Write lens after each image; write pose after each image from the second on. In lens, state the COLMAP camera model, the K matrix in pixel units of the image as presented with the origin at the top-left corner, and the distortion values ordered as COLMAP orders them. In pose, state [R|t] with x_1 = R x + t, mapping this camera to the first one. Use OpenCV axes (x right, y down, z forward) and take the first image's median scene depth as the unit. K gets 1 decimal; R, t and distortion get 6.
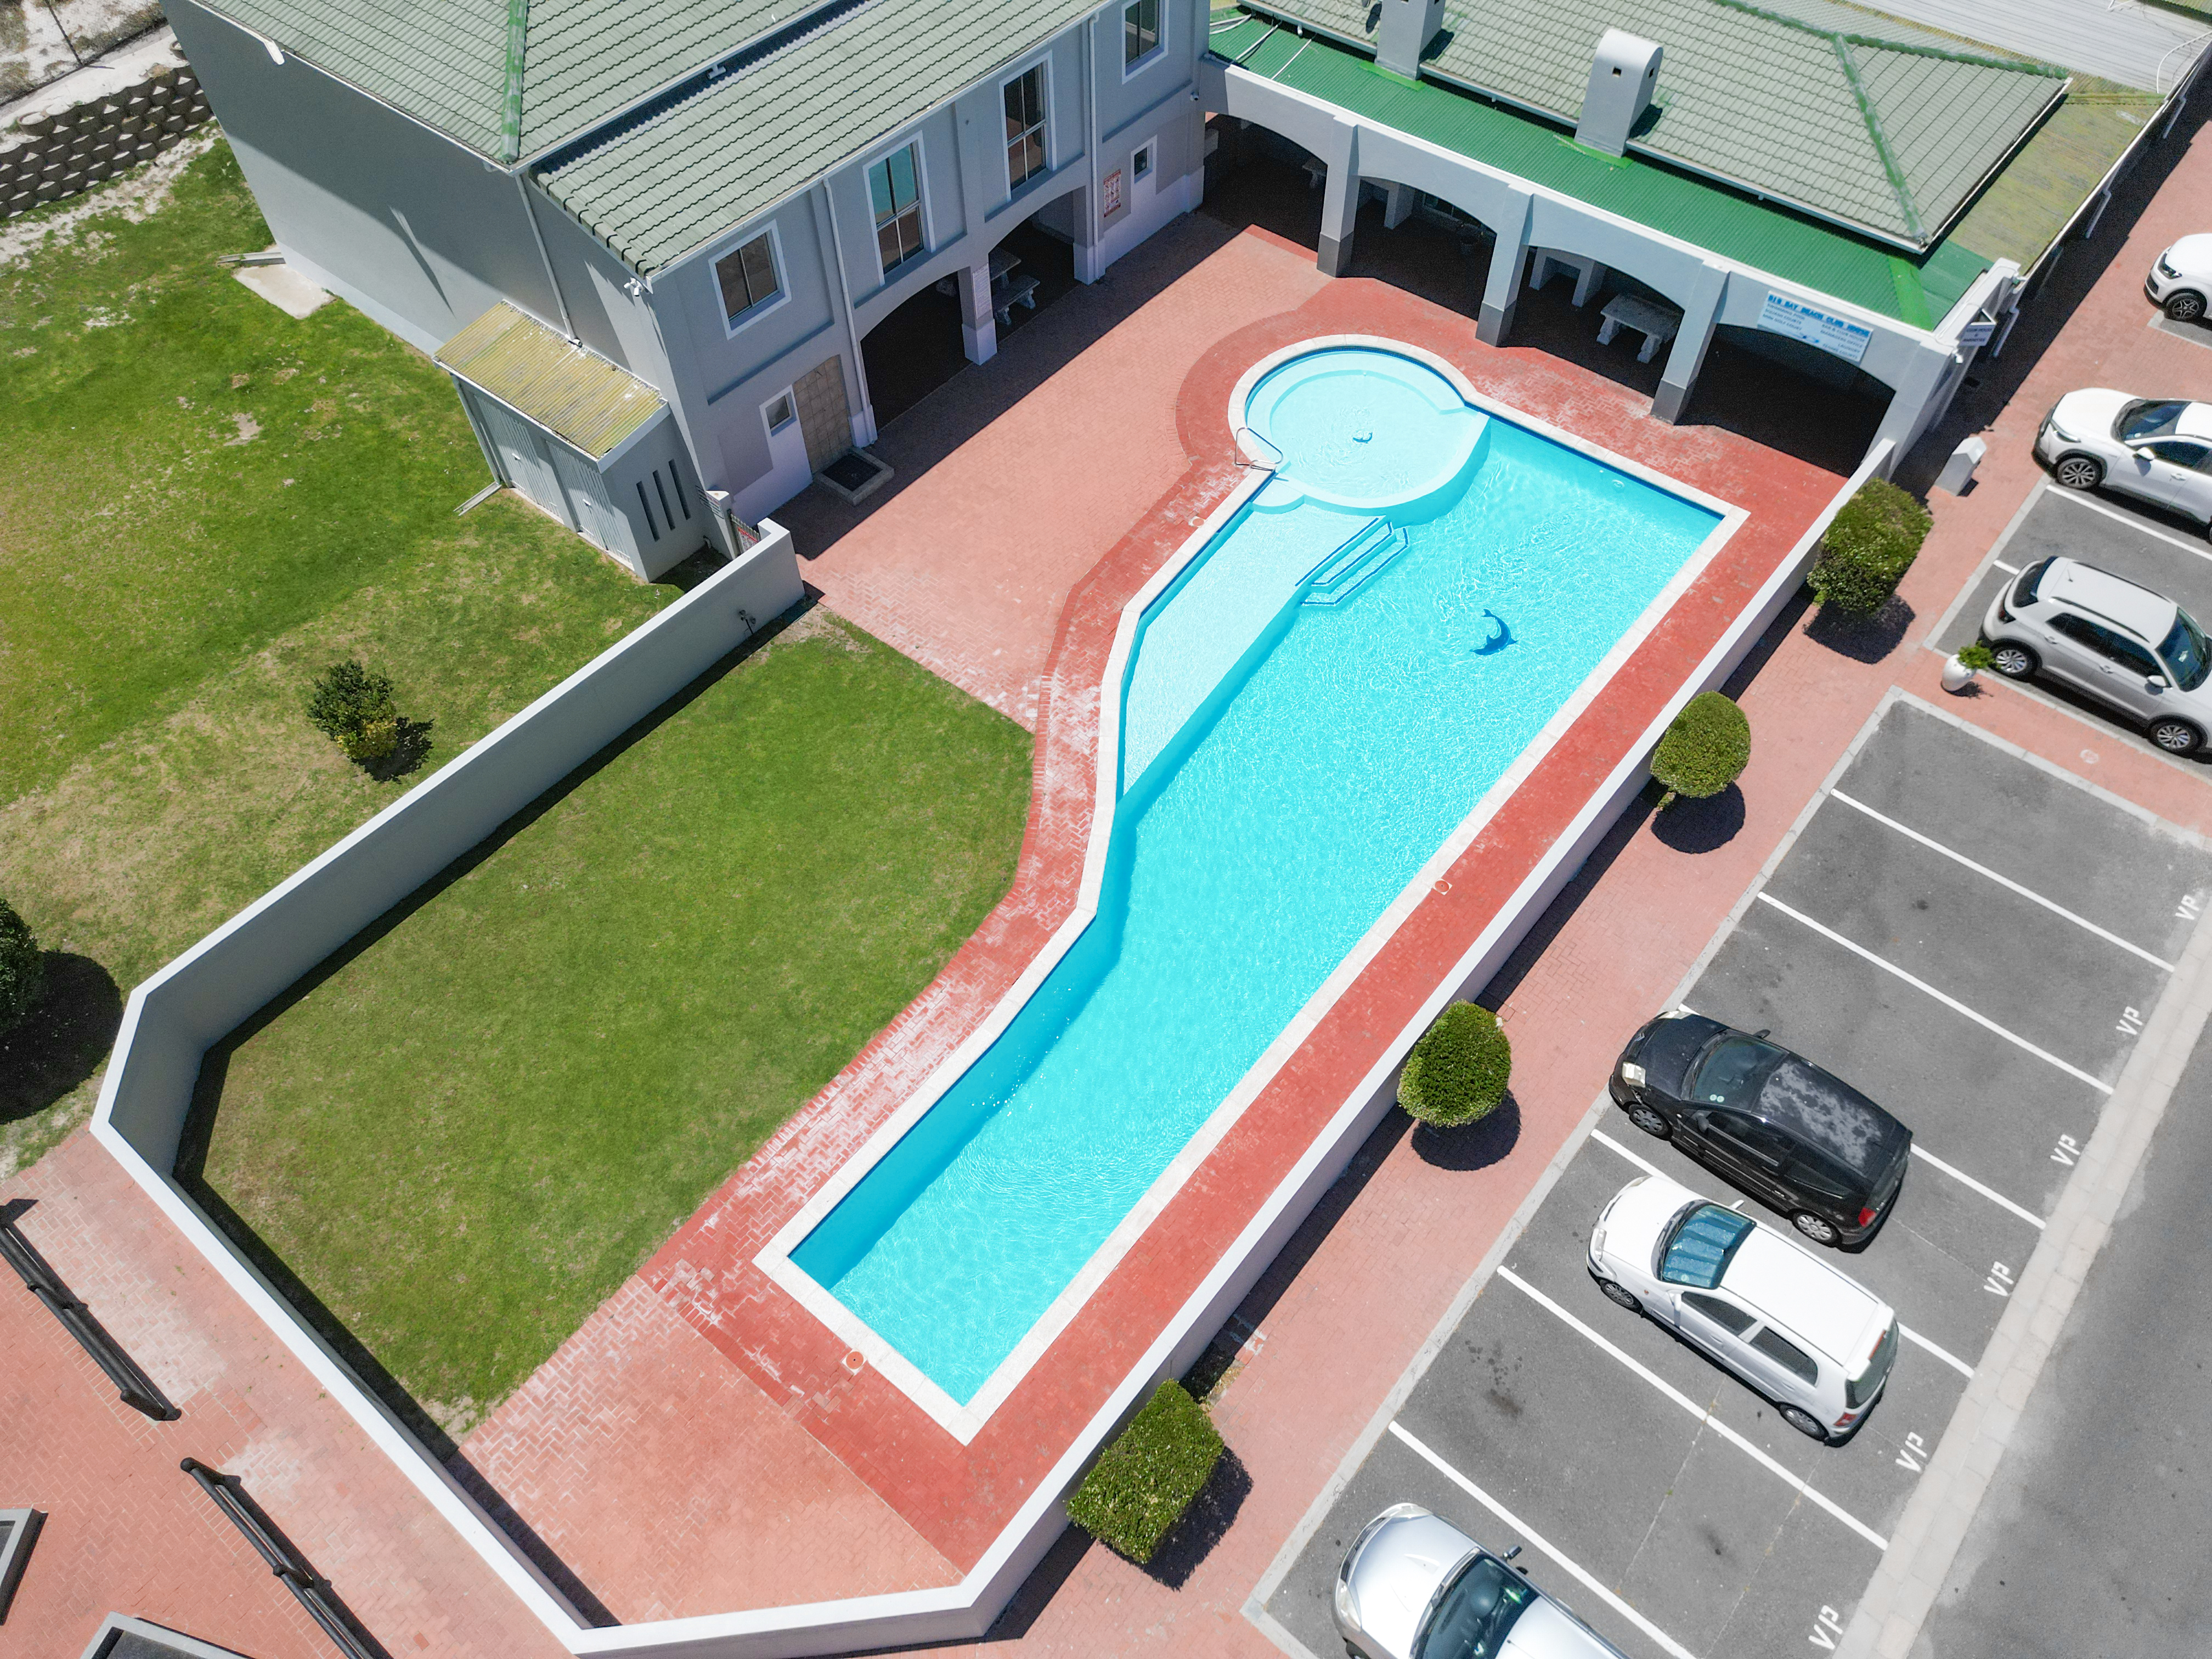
lens RADIAL K [[1562.9, 0, 1120.8], [0, 1562.9, 843.3], [0, 0, 1]] dist [0.048045, -0.038437]
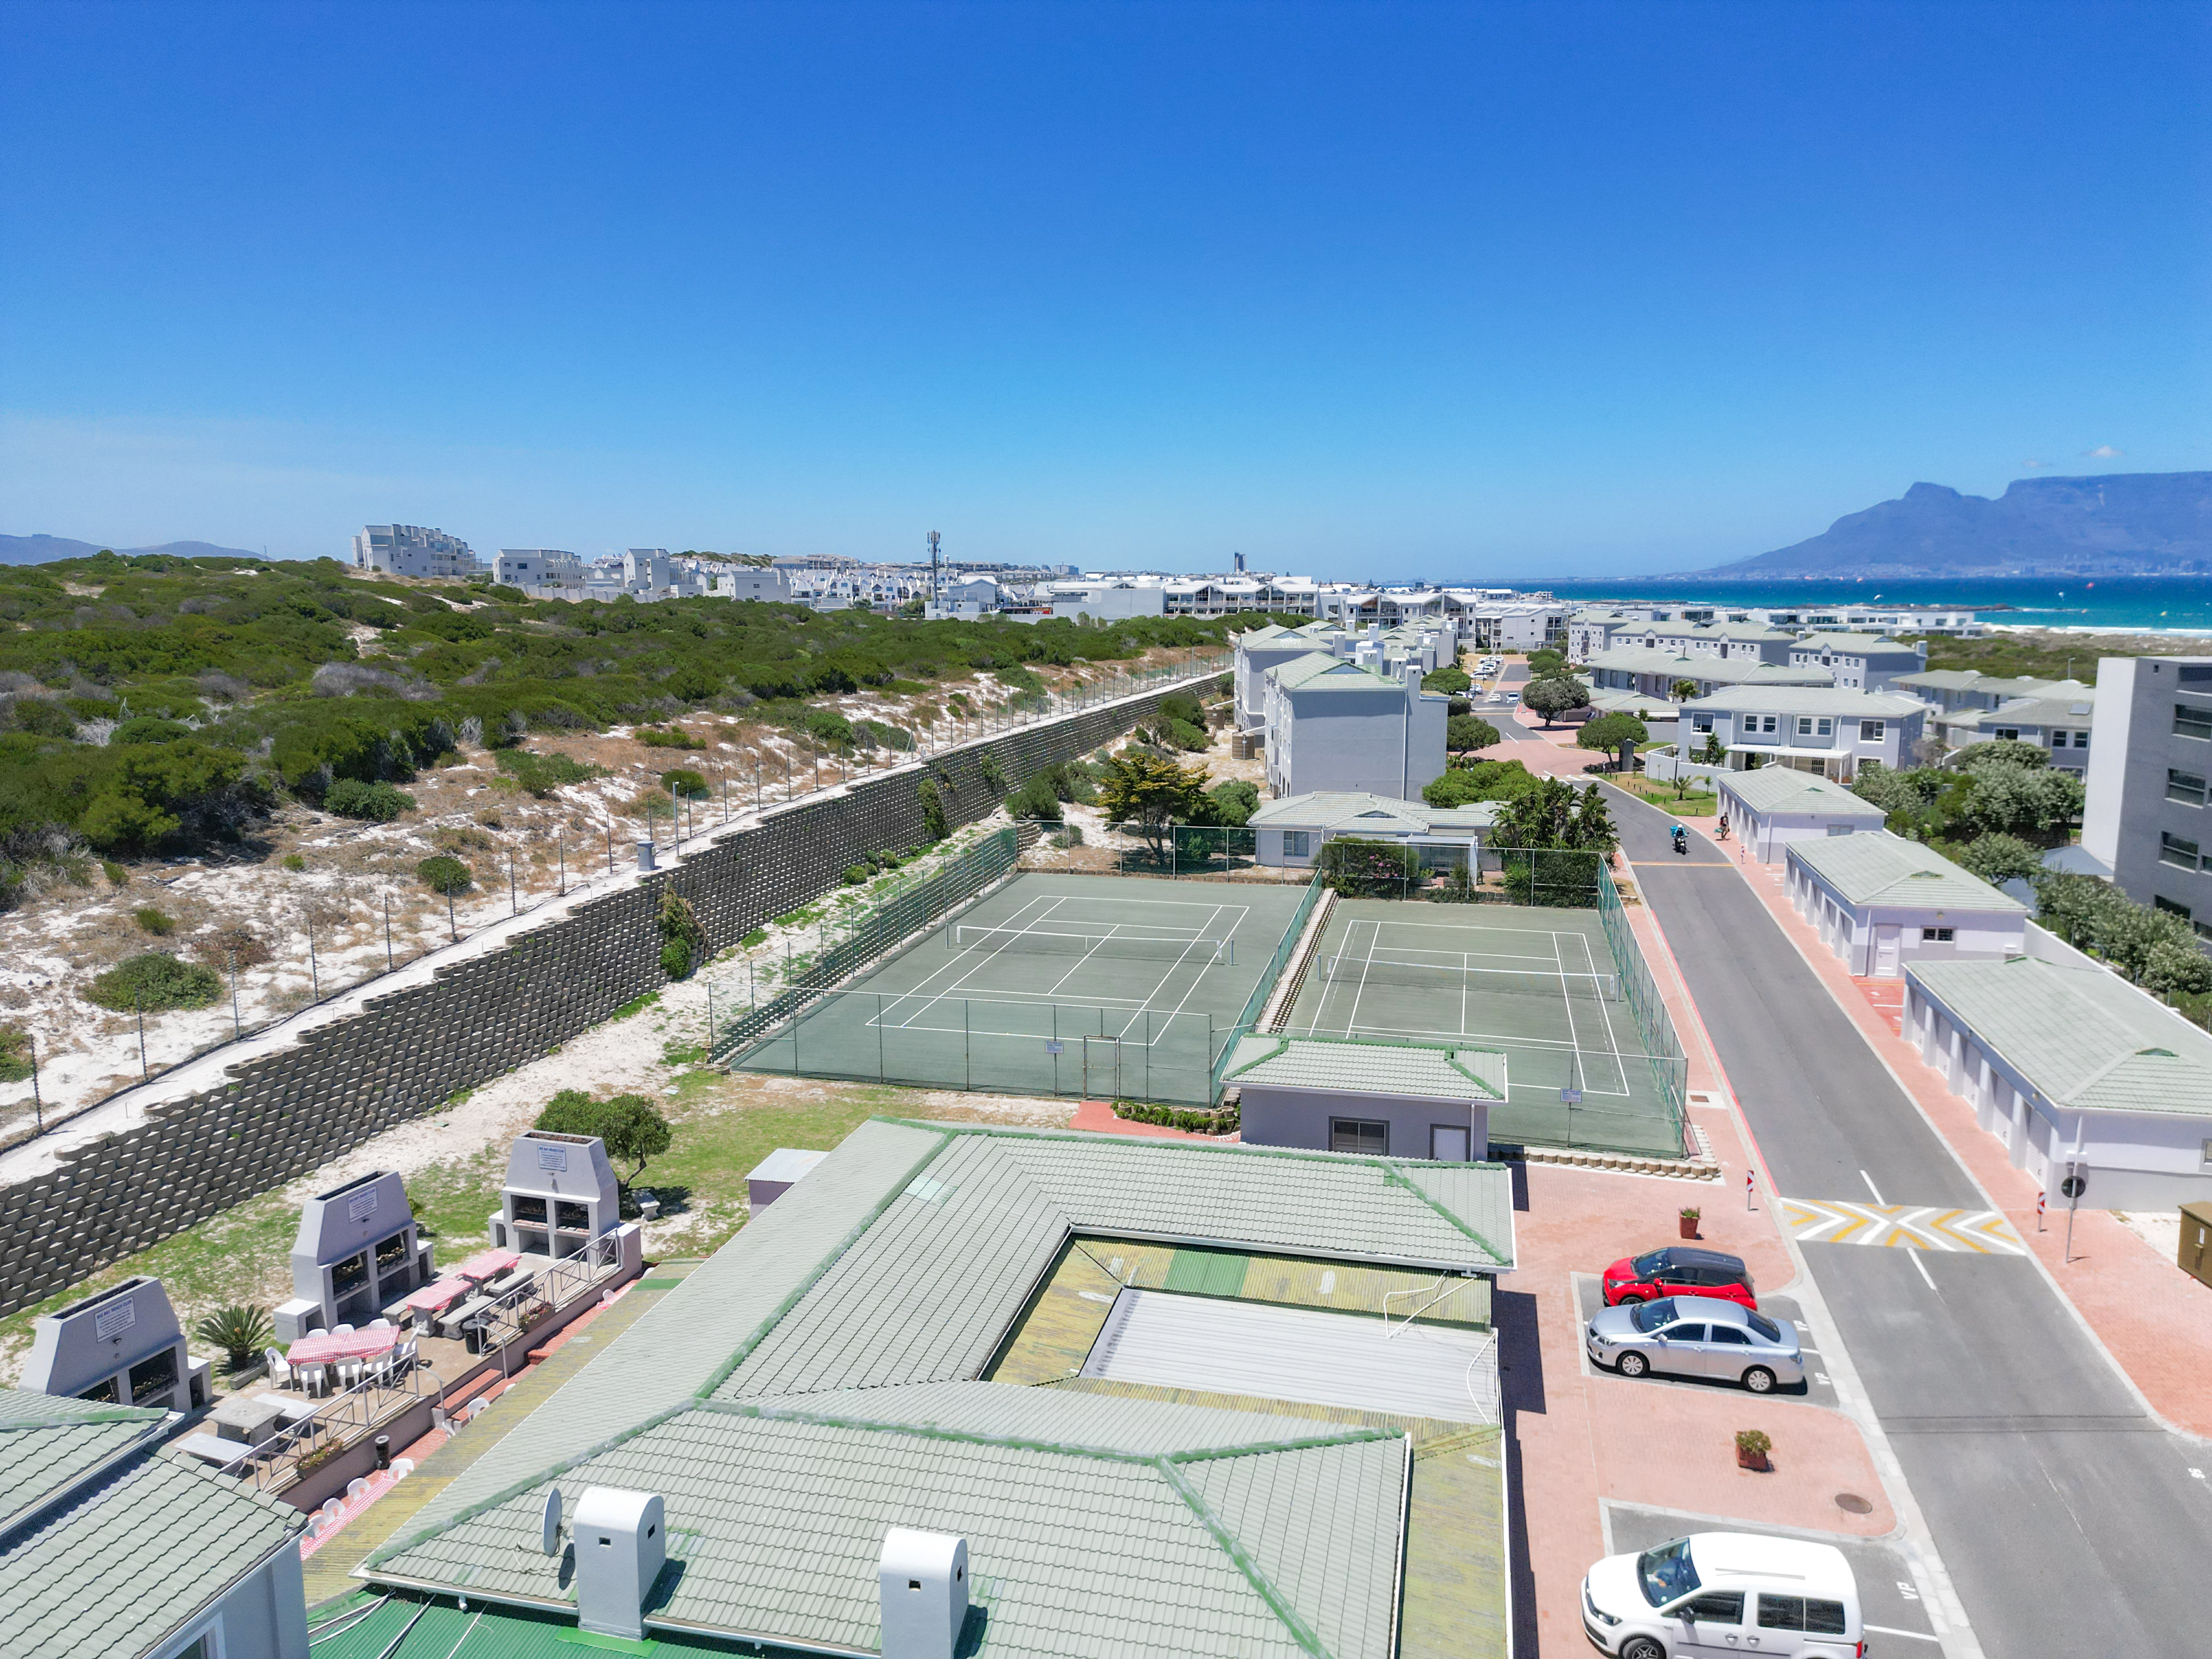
lens RADIAL K [[1545.0, 0, 1114.1], [0, 1545.0, 832.4], [0, 0, 1]] dist [0.112591, -0.135148]
pose [[0.900783, -0.065423, 0.429313, 0.108487], [0.347315, 0.701989, -0.621759, -0.250471], [-0.260696, 0.709177, 0.655062, 0.256590]]
